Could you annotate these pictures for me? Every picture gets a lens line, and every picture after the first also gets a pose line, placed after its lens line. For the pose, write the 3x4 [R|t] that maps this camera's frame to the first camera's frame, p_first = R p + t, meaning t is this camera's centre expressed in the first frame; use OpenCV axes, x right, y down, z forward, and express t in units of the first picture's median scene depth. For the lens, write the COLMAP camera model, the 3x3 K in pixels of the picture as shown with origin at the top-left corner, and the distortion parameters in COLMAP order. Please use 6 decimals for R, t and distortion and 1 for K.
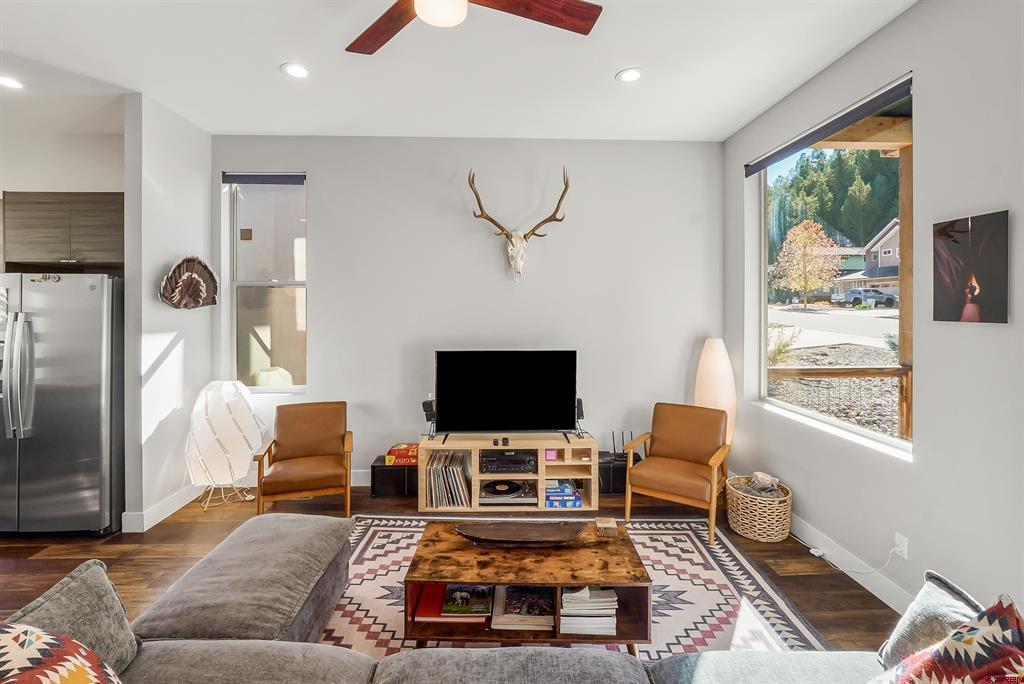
lens RADIAL K [[441.9, 0, 500.1], [0, 441.9, 308.7], [0, 0, 1]] dist [-0.015994, -0.000005]
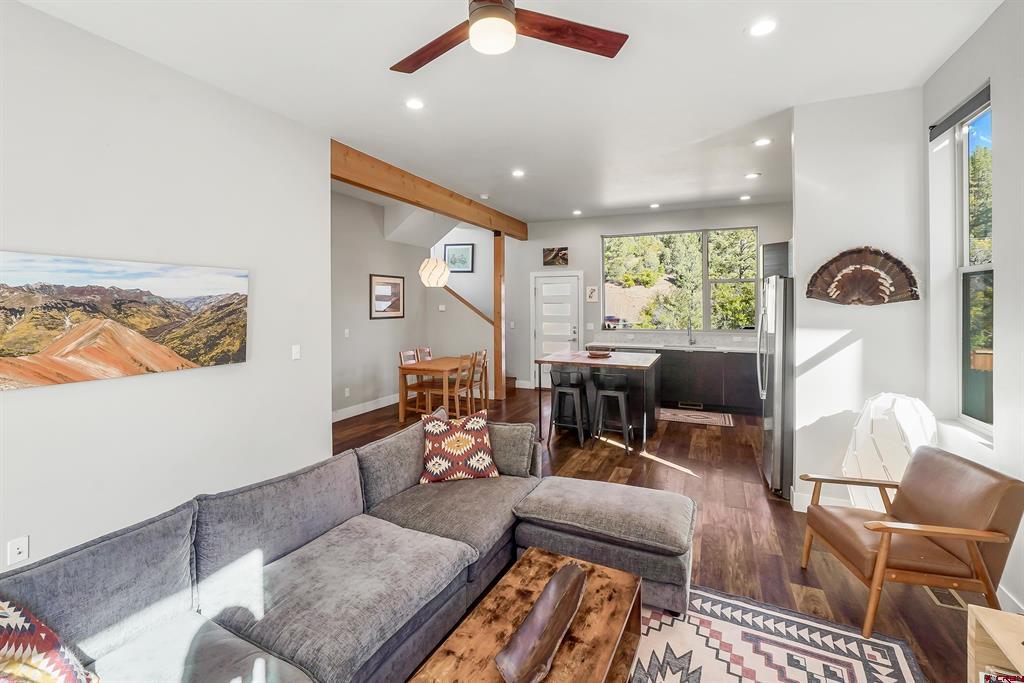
lens RADIAL K [[453.8, 0, 513.3], [0, 453.8, 304.7], [0, 0, 1]] dist [-0.011263, 0.000427]
pose [[-0.429947, 0.003810, -0.902846, 0.443697], [-0.000709, 0.999989, 0.004558, -0.004392], [0.902854, 0.002600, -0.429940, 0.765144]]
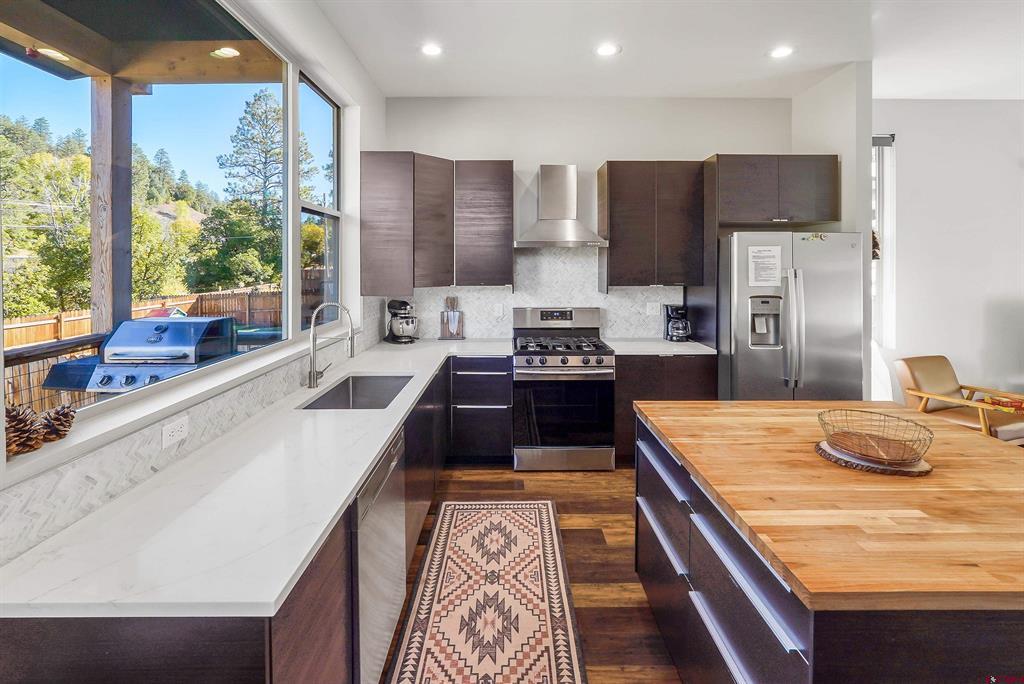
lens RADIAL K [[456.3, 0, 508.9], [0, 456.3, 270.2], [0, 0, 1]] dist [-0.013623, 0.000129]
pose [[0.999550, 0.001083, -0.029964, -1.491144], [-0.000927, 0.999986, 0.005202, 0.004612], [0.029970, -0.005172, 0.999537, -0.101321]]
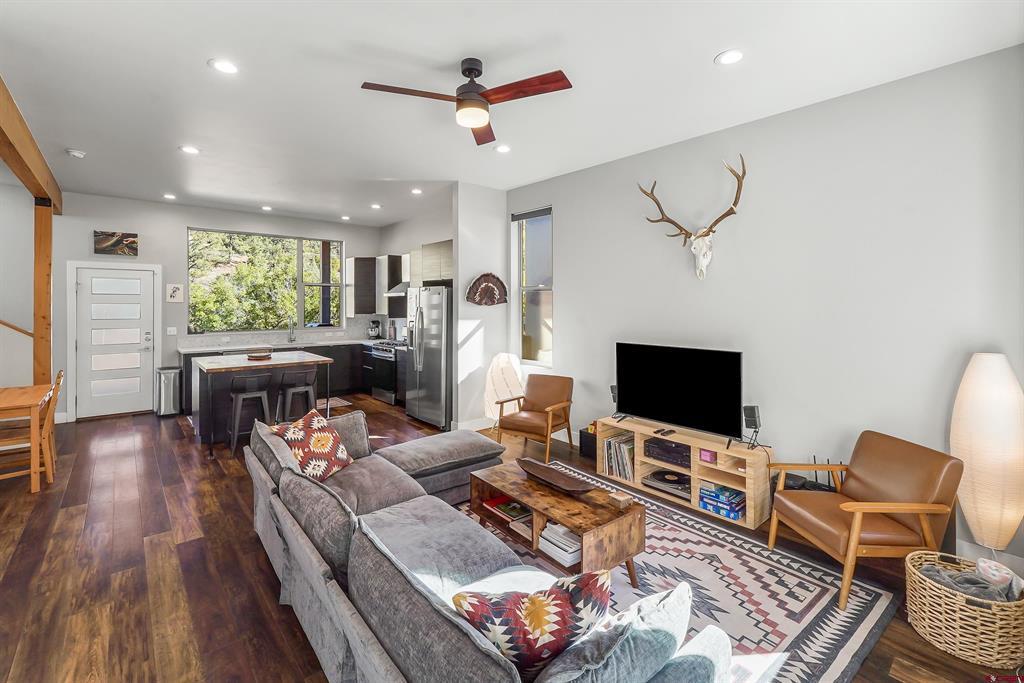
lens RADIAL K [[445.9, 0, 507.8], [0, 445.9, 302.5], [0, 0, 1]] dist [-0.011874, 0.000858]
pose [[0.634223, -0.001131, -0.773150, 0.603114], [-0.003800, 0.999982, -0.004581, -0.003749], [0.773141, 0.005843, 0.634207, 0.029361]]
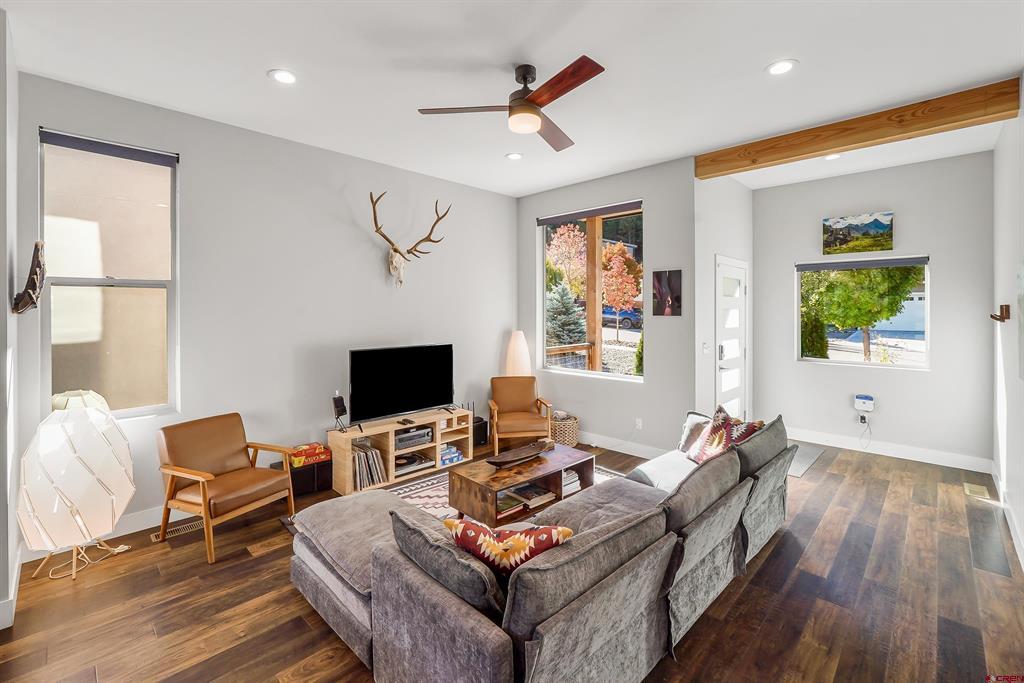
lens RADIAL K [[445.6, 0, 502.6], [0, 445.6, 312.6], [0, 0, 1]] dist [-0.015518, 0.000529]
pose [[0.728122, -0.006326, 0.685418, -0.647565], [0.006073, 0.999978, 0.002778, 0.001224], [-0.685420, 0.002140, 0.728145, -0.066820]]
